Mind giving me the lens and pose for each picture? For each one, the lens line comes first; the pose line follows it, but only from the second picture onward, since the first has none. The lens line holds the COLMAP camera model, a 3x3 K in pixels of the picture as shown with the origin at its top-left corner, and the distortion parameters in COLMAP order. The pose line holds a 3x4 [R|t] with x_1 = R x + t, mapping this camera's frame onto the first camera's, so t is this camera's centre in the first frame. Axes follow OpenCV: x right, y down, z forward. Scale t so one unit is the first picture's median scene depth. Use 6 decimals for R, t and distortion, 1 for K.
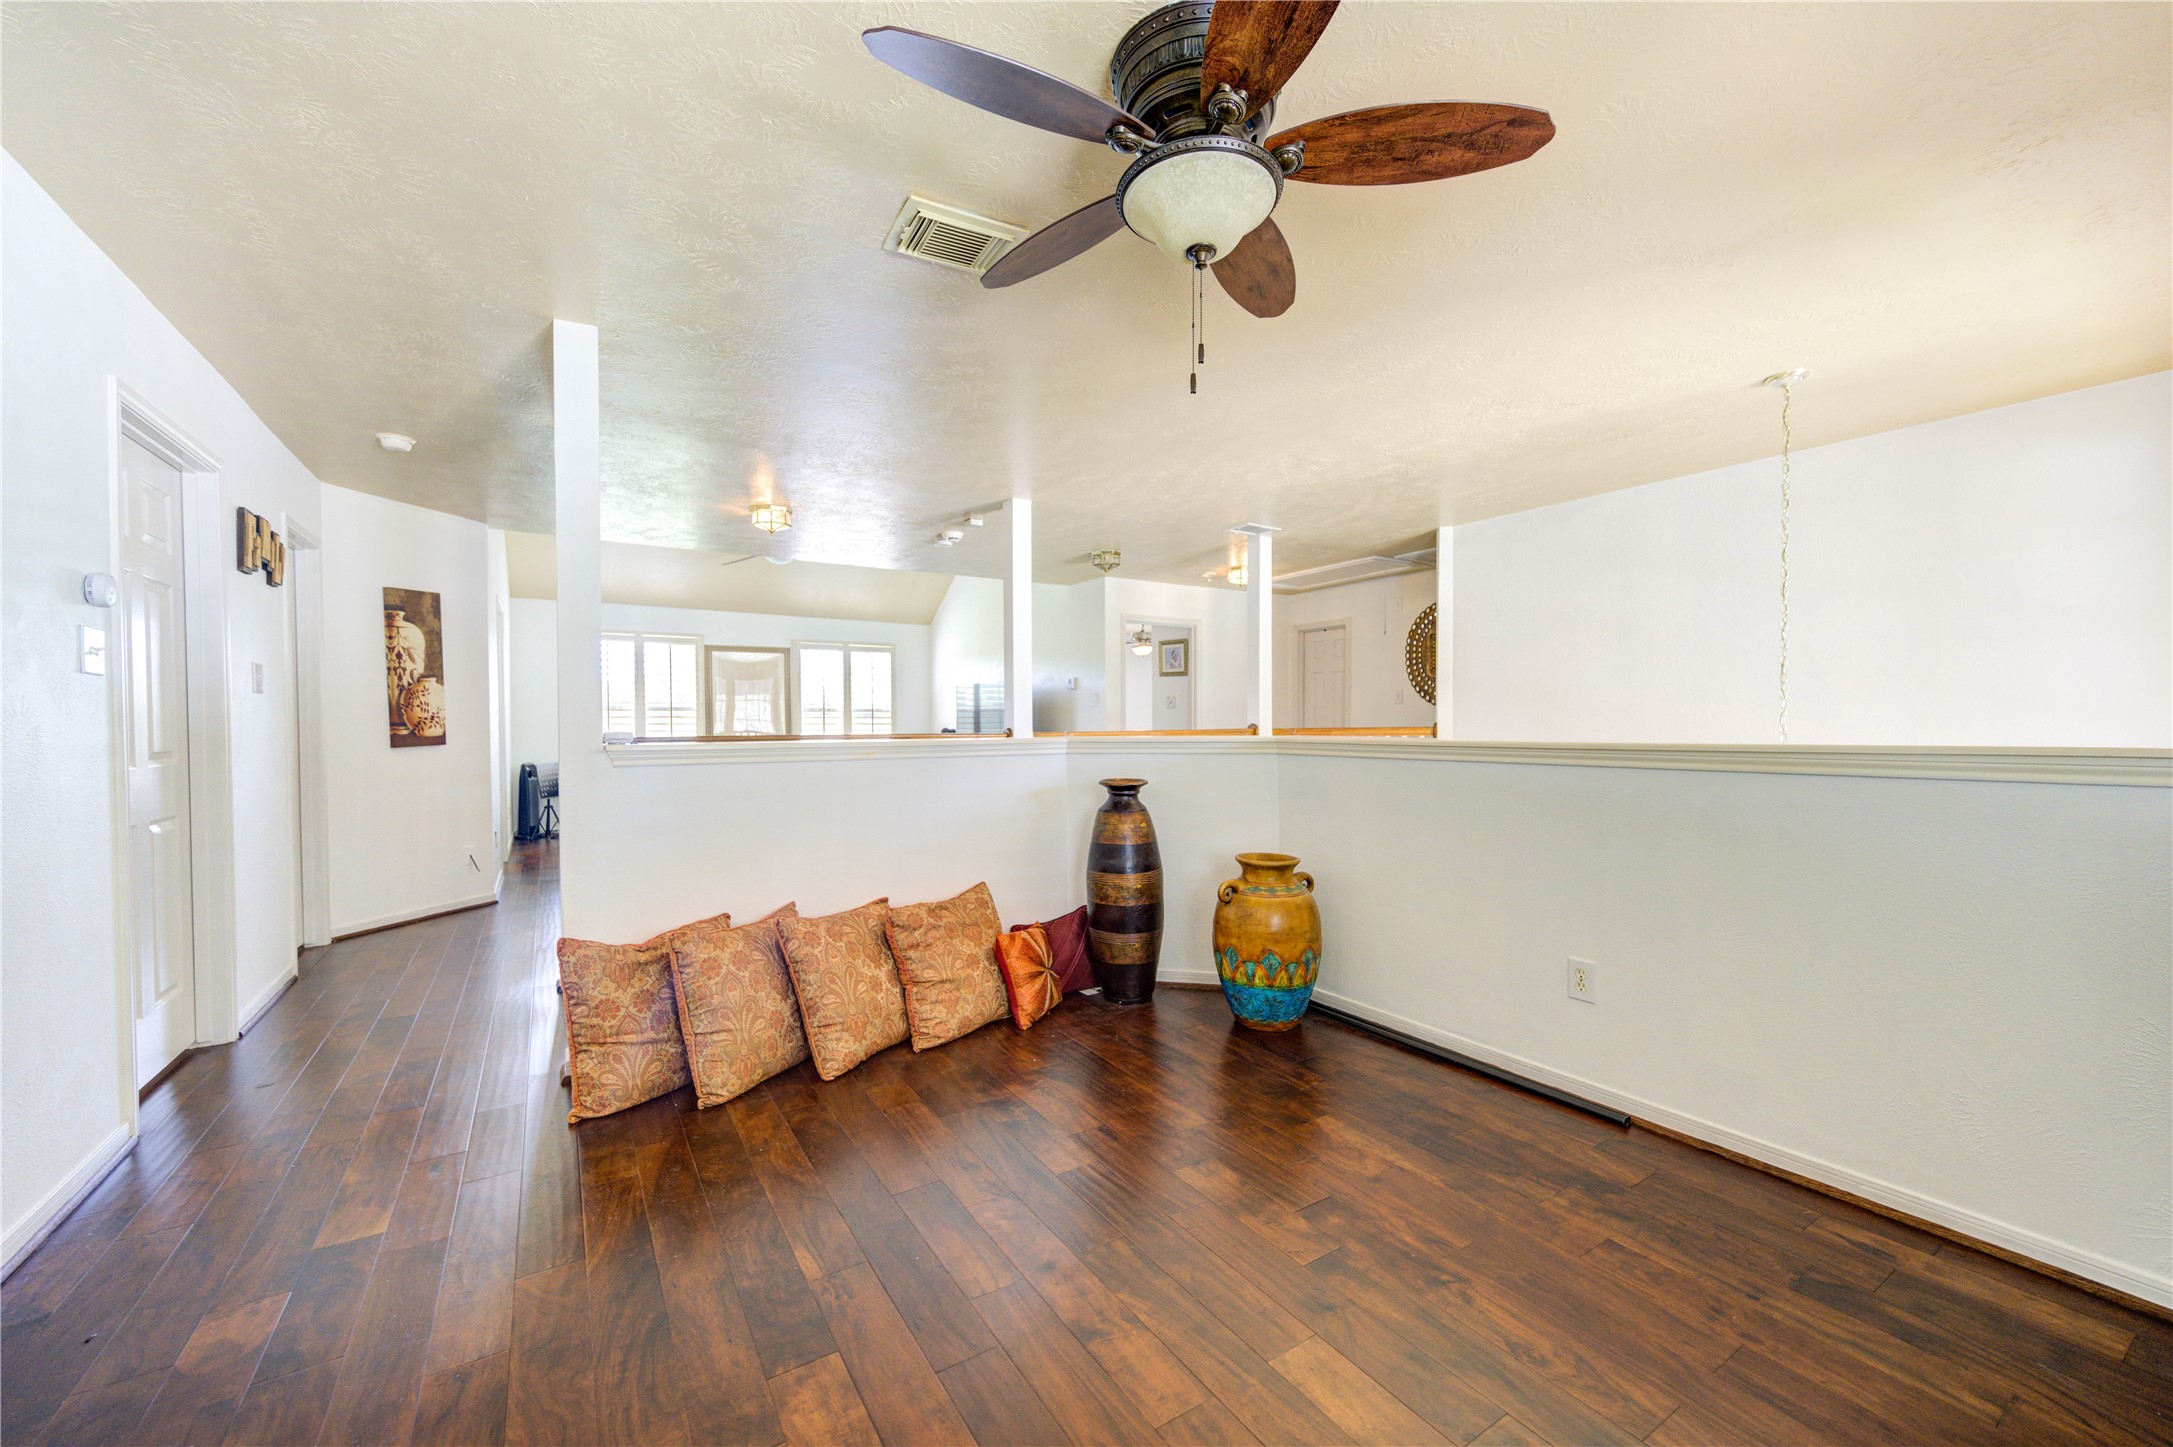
lens RADIAL K [[855.1, 0, 1085.3], [0, 855.1, 728.4], [0, 0, 1]] dist [0.001235, 0.000029]
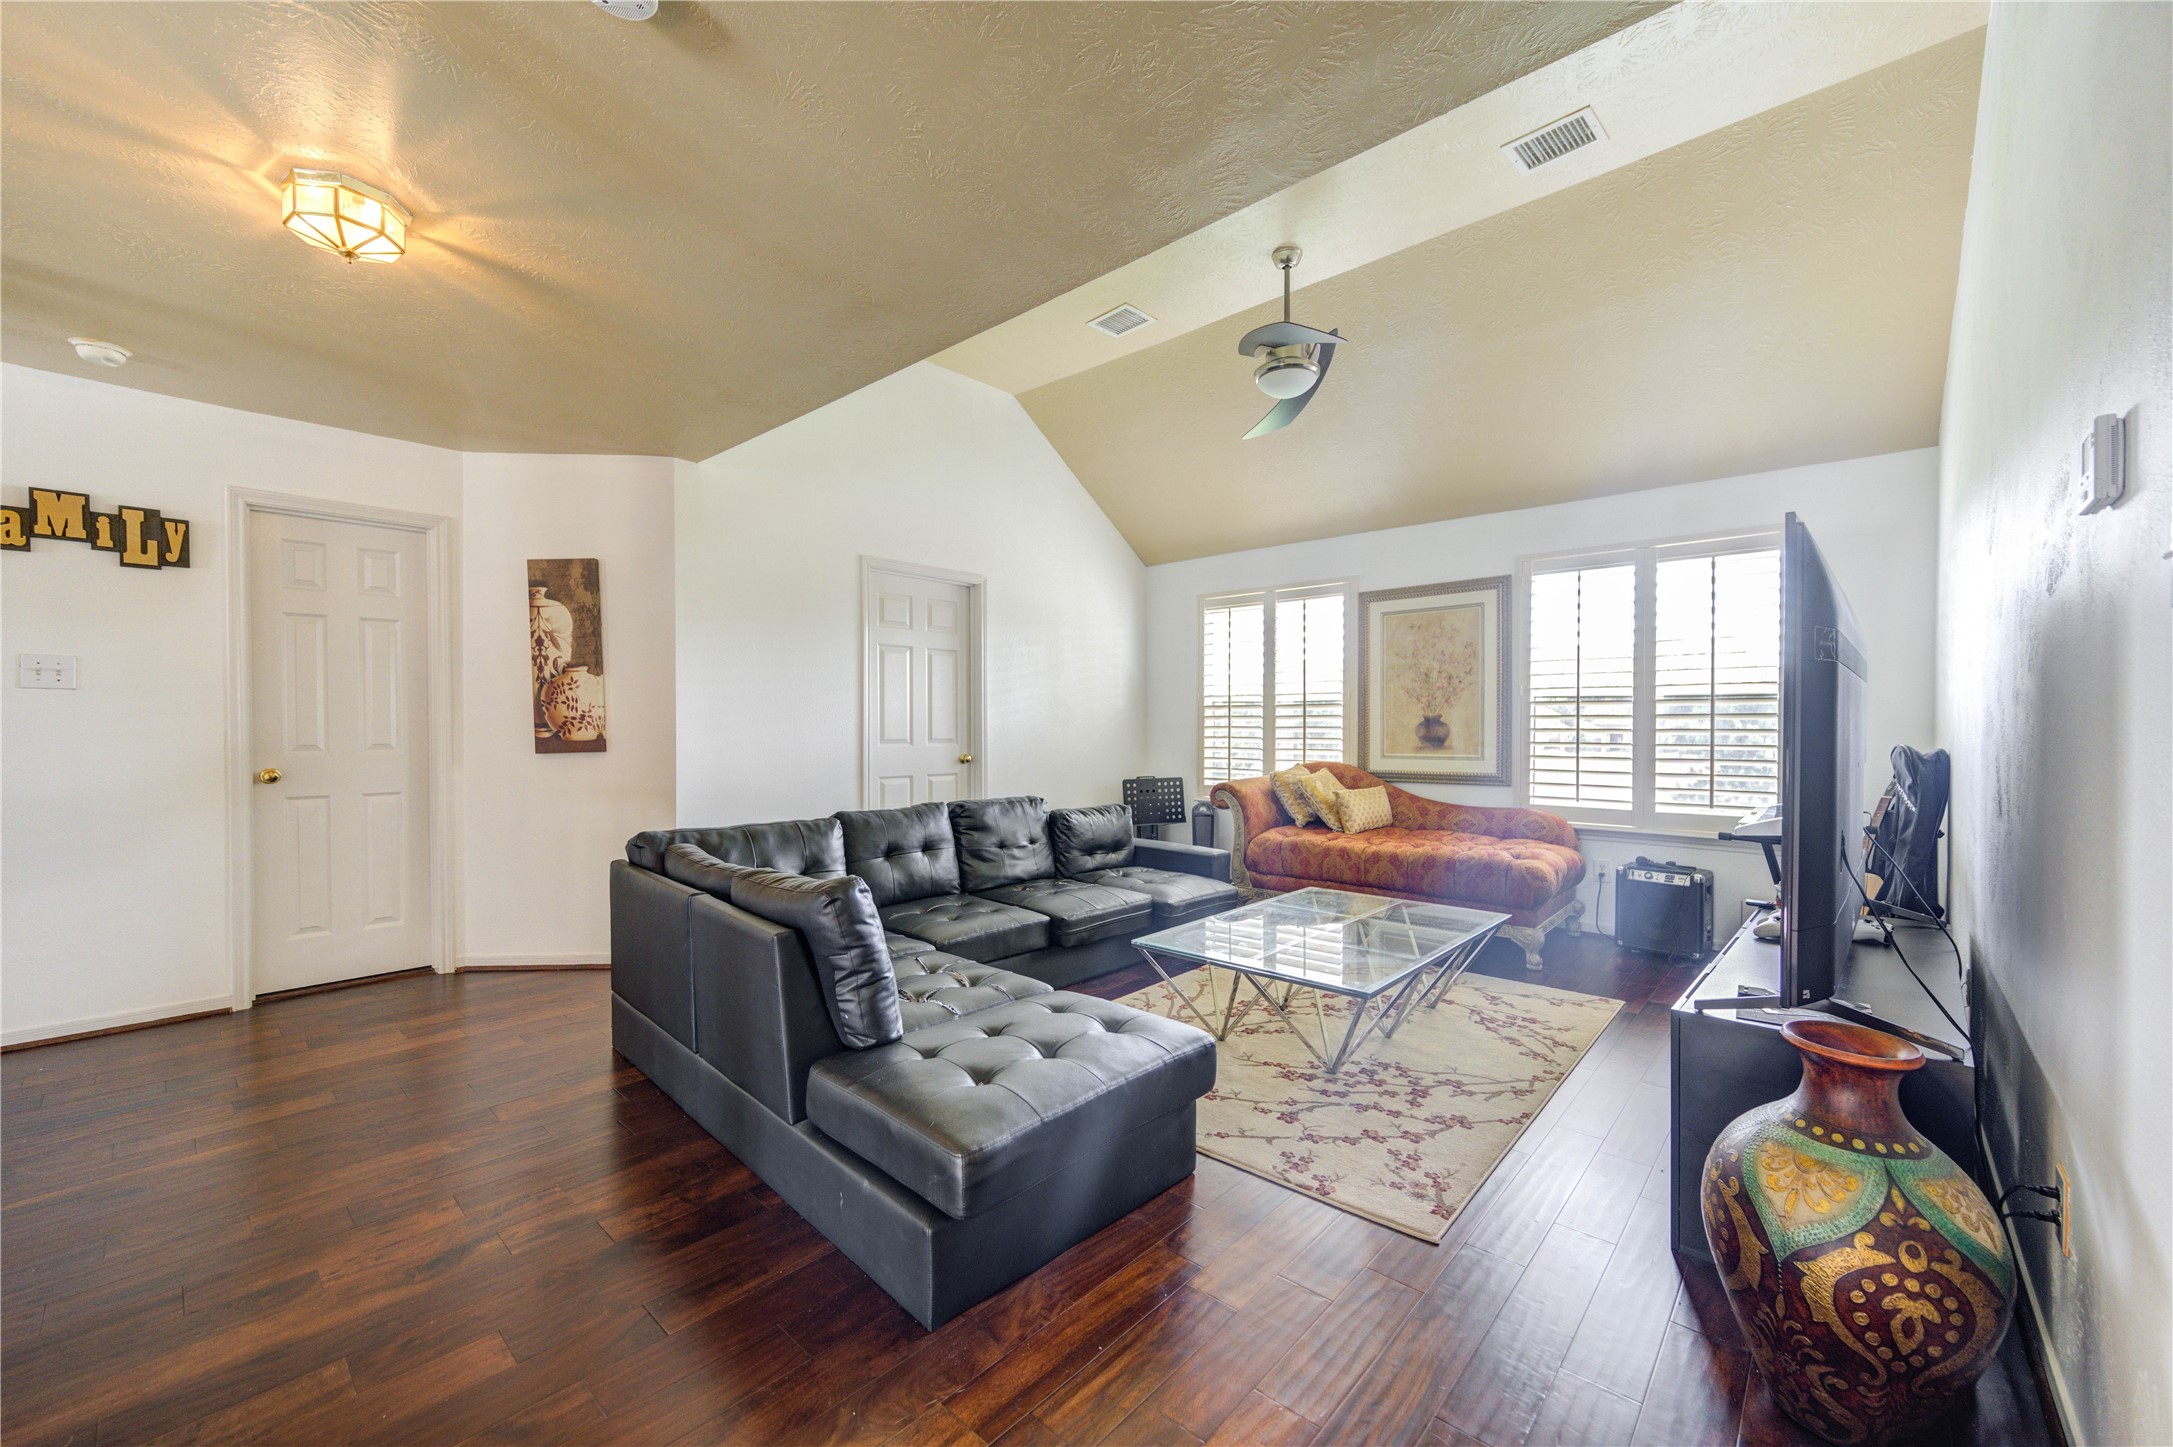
lens RADIAL K [[855.1, 0, 1086.9], [0, 855.1, 728.1], [0, 0, 1]] dist [0.001235, 0.000029]
pose [[0.274587, 0.009234, -0.961518, 0.130361], [-0.011298, 0.999916, 0.006376, -0.012854], [0.961496, 0.009113, 0.274669, 1.258005]]
